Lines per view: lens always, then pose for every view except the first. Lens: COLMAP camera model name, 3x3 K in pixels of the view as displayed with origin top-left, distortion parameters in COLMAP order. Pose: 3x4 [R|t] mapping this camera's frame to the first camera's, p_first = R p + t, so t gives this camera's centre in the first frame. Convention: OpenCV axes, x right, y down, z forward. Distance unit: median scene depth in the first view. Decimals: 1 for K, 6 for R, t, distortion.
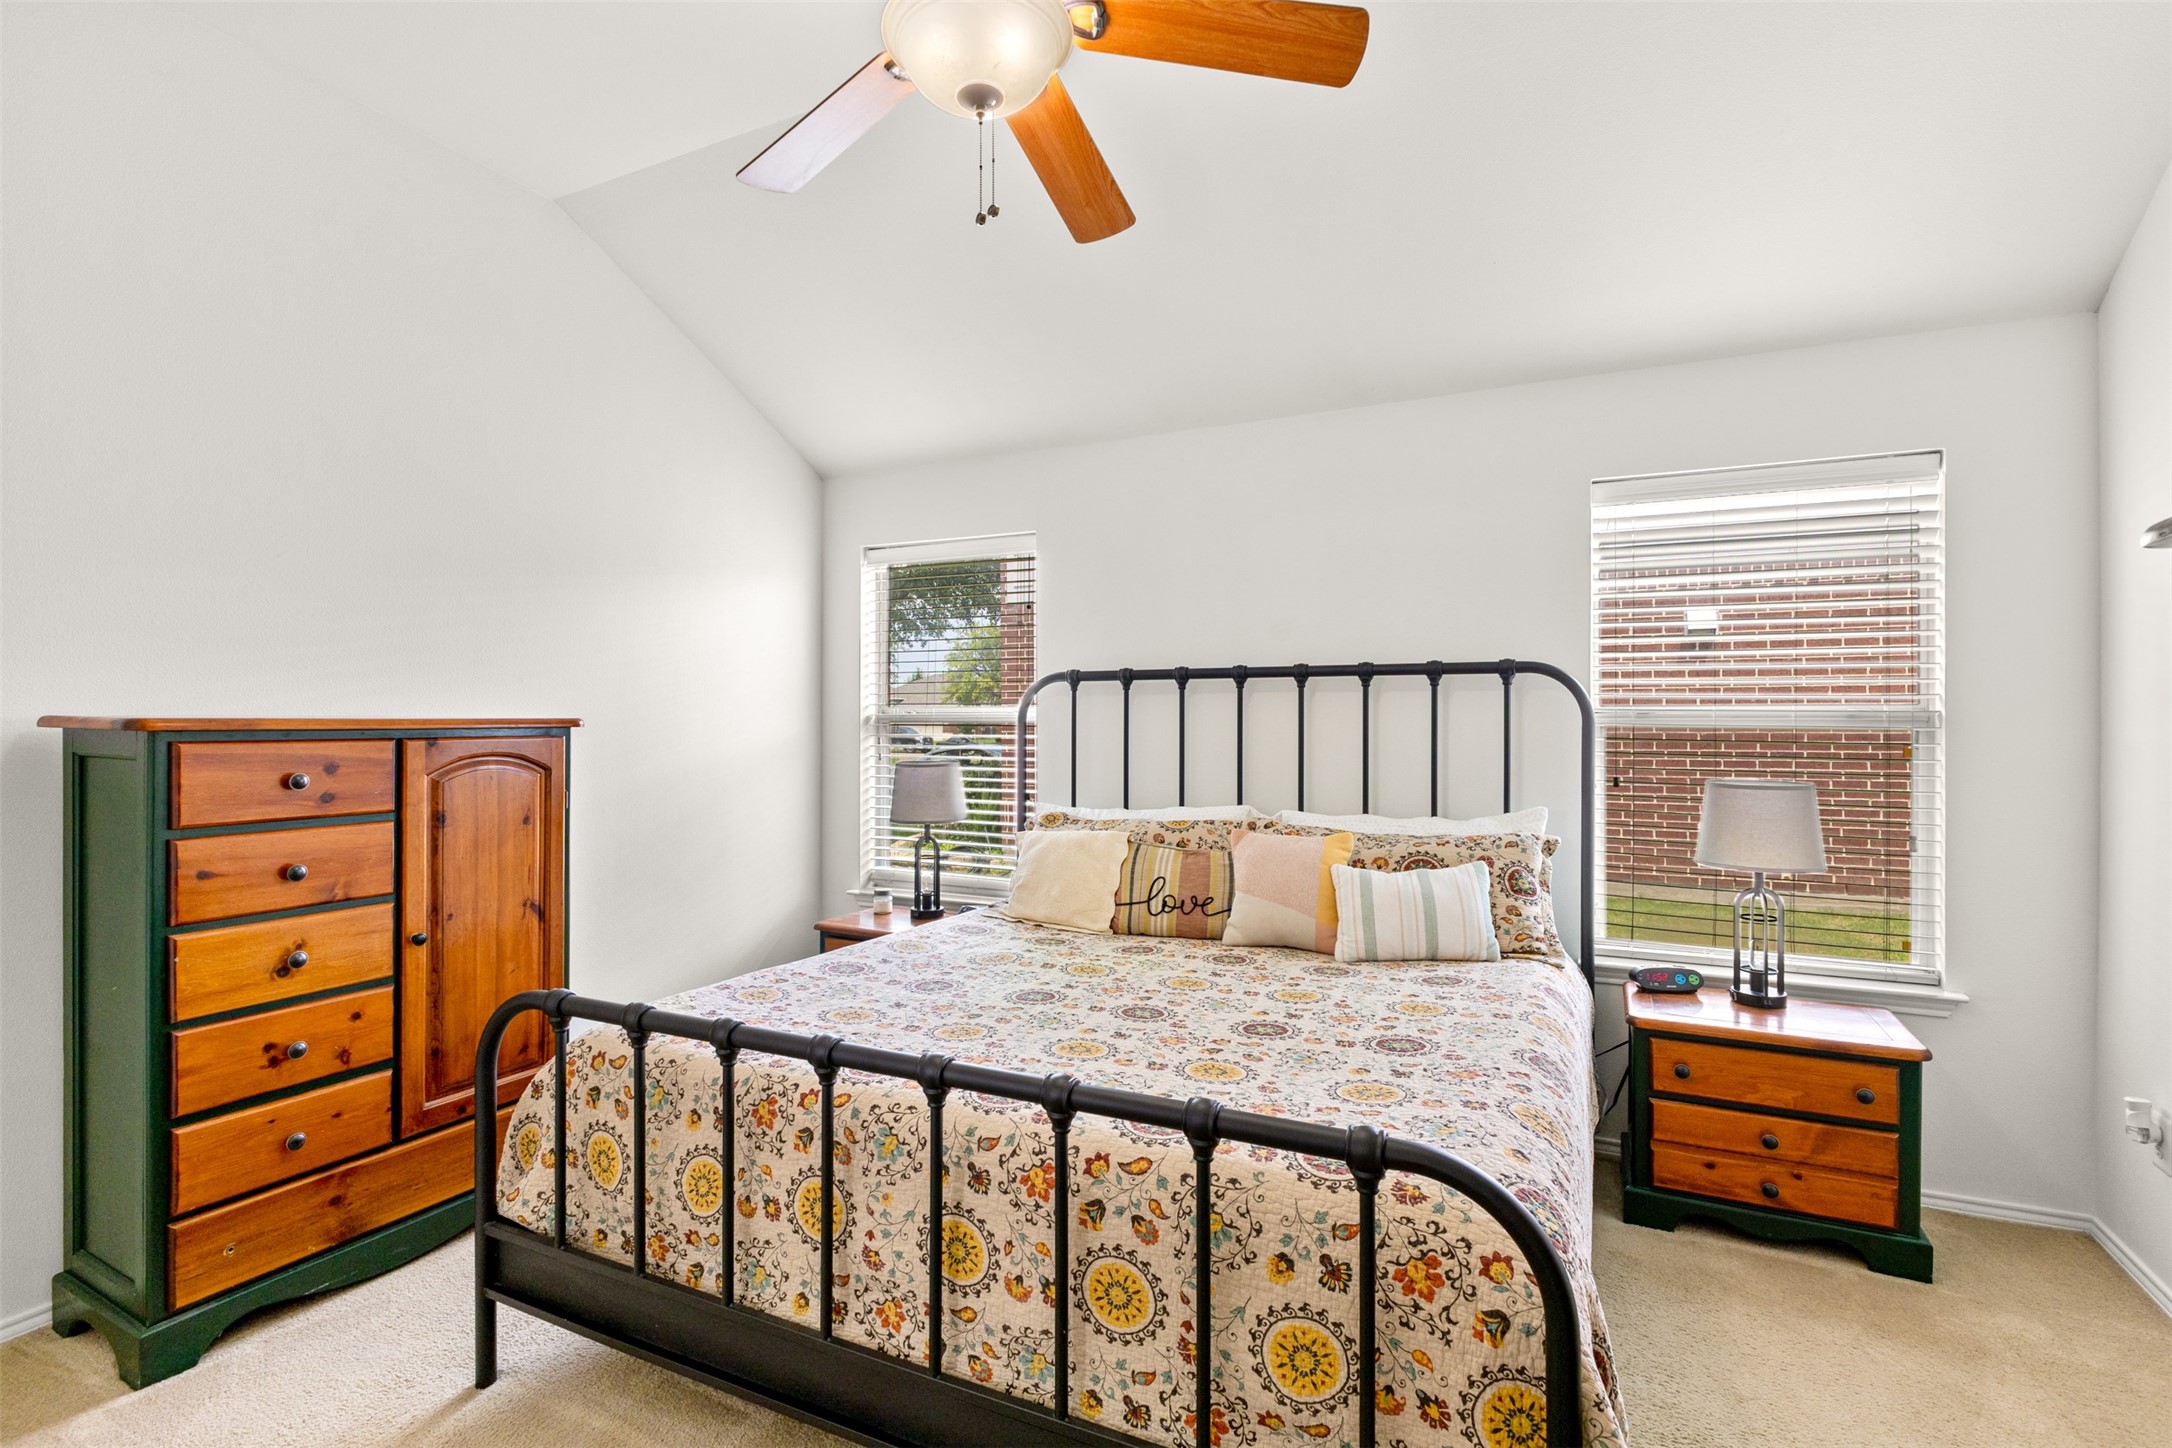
lens RADIAL K [[1025.7, 0, 1086.0], [0, 1025.7, 724.0], [0, 0, 1]] dist [0.001907, 0.000141]
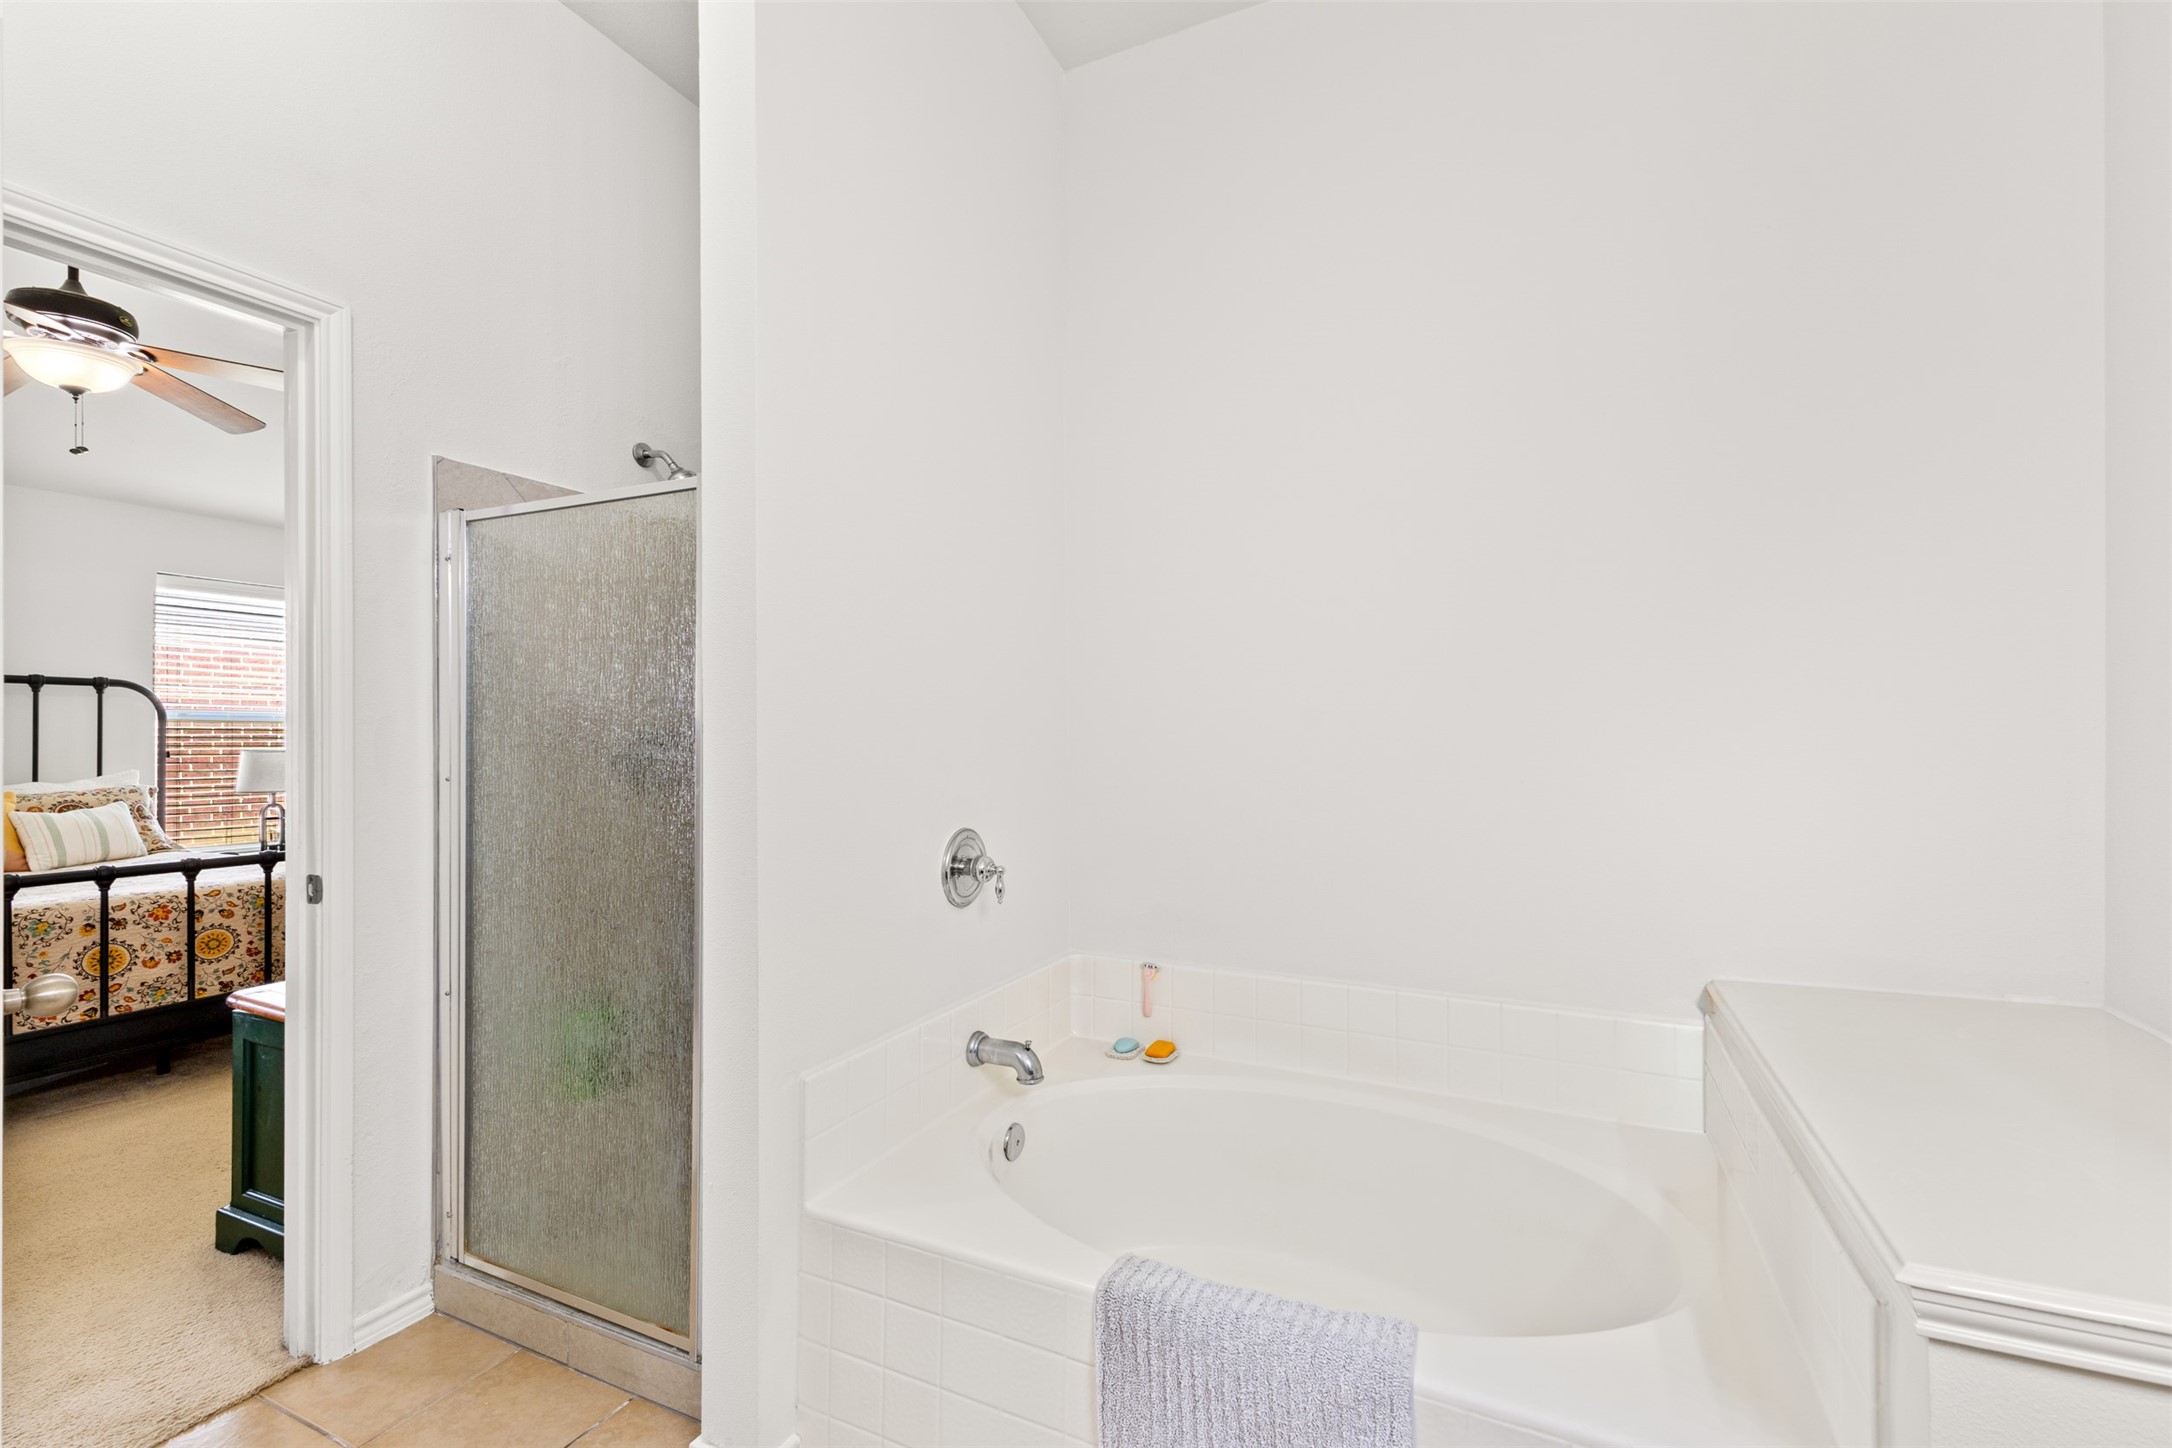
lens RADIAL K [[938.8, 0, 1086.0], [0, 938.8, 724.0], [0, 0, 1]] dist [0.000899, 0.000227]
pose [[0.002912, 0.008273, 0.999962, -2.028305], [0.005364, 0.999951, -0.008288, 0.055647], [-0.999981, 0.005388, 0.002868, -1.003252]]
